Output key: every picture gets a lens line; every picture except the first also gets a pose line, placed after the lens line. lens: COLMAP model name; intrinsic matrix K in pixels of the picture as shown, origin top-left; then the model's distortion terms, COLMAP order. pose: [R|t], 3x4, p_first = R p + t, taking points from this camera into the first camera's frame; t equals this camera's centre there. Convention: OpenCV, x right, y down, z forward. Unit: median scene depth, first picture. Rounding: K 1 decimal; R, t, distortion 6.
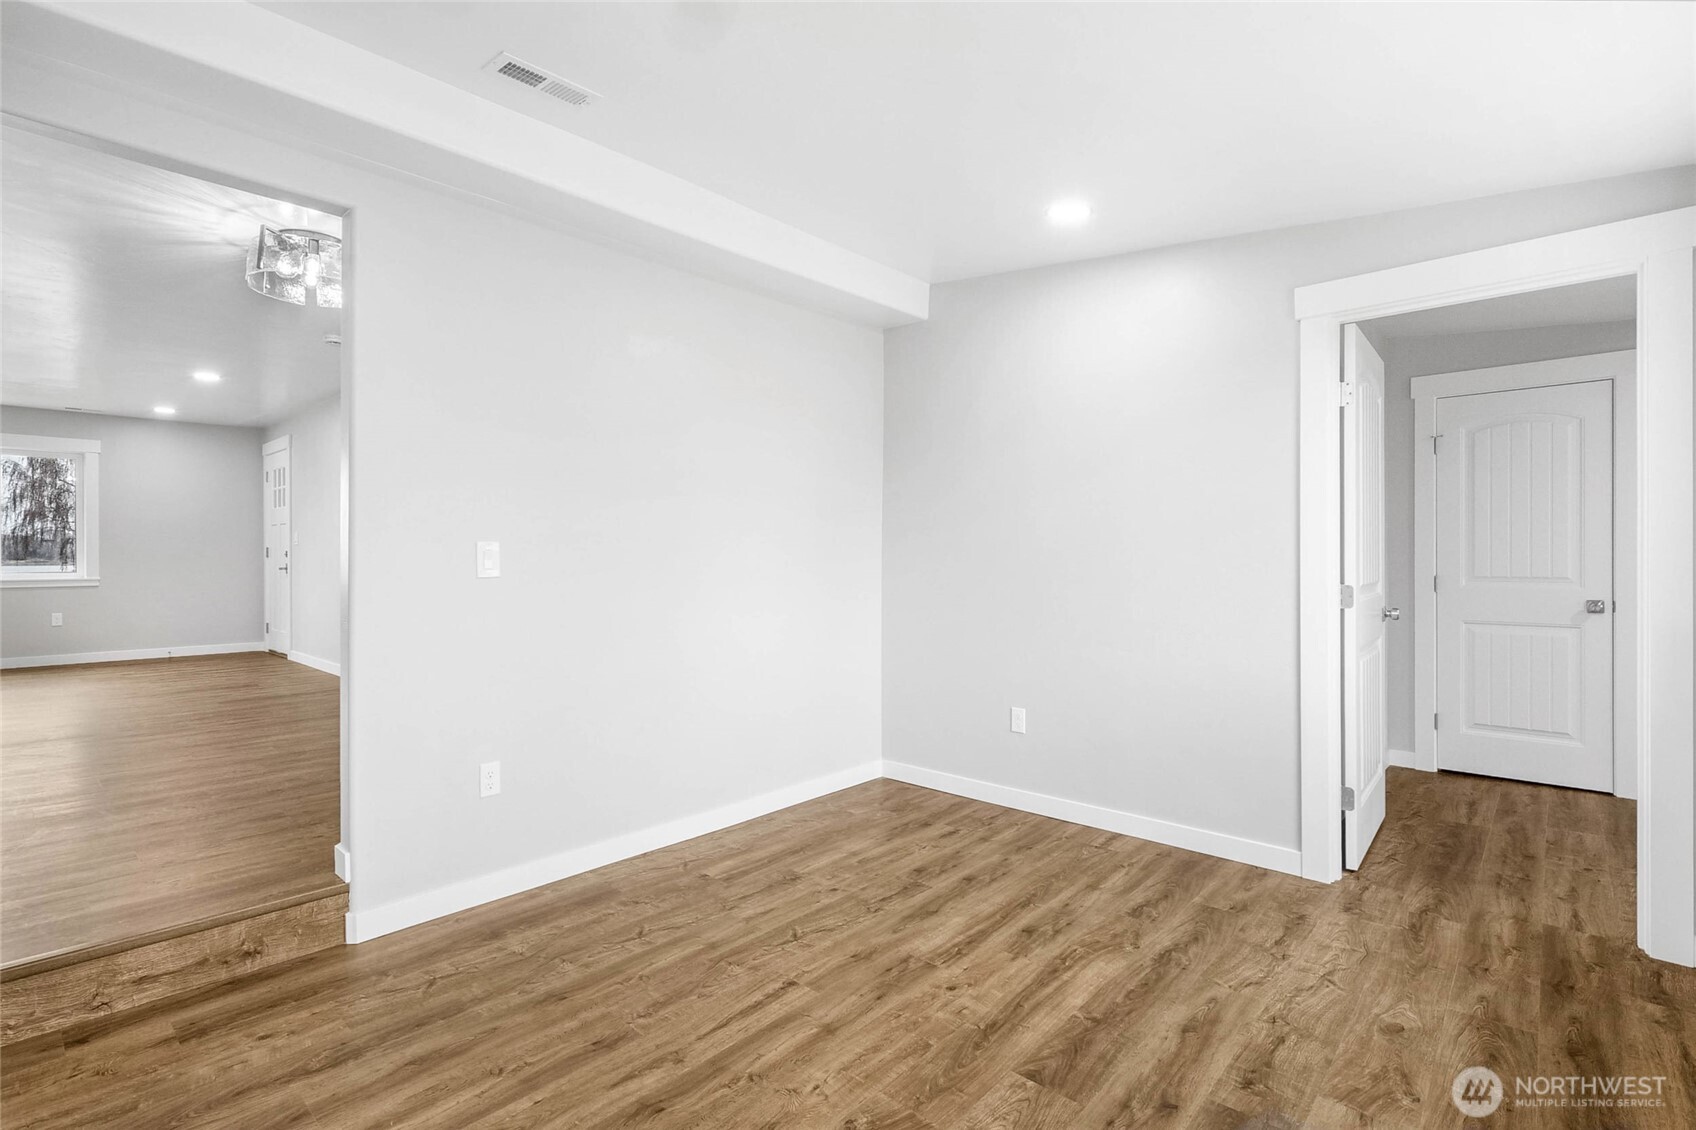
lens RADIAL K [[797.0, 0, 857.9], [0, 797.0, 558.2], [0, 0, 1]] dist [-0.000943, -0.000701]
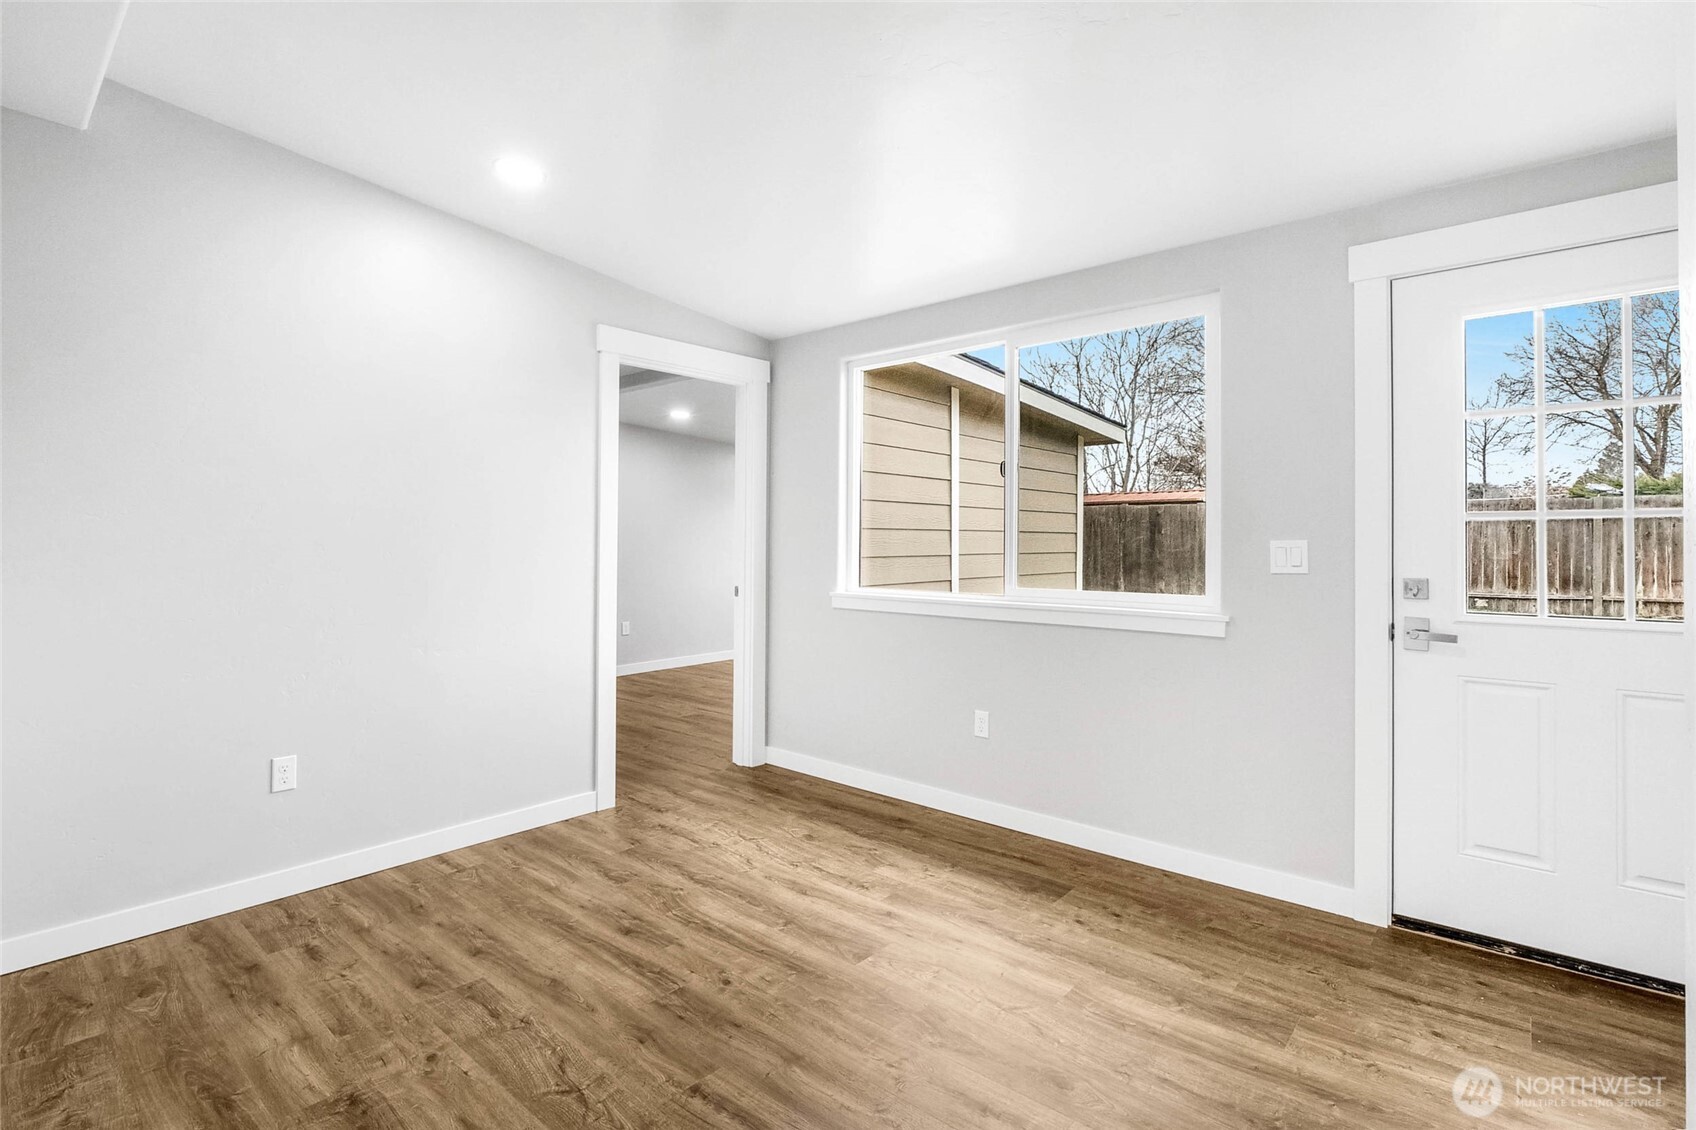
lens RADIAL K [[797.0, 0, 852.2], [0, 797.0, 554.2], [0, 0, 1]] dist [-0.000943, -0.000701]
pose [[-0.006383, -0.009682, 0.999933, -0.694393], [-0.002011, 0.999951, 0.009669, 0.006756], [-0.999978, -0.001950, -0.006403, 0.698331]]
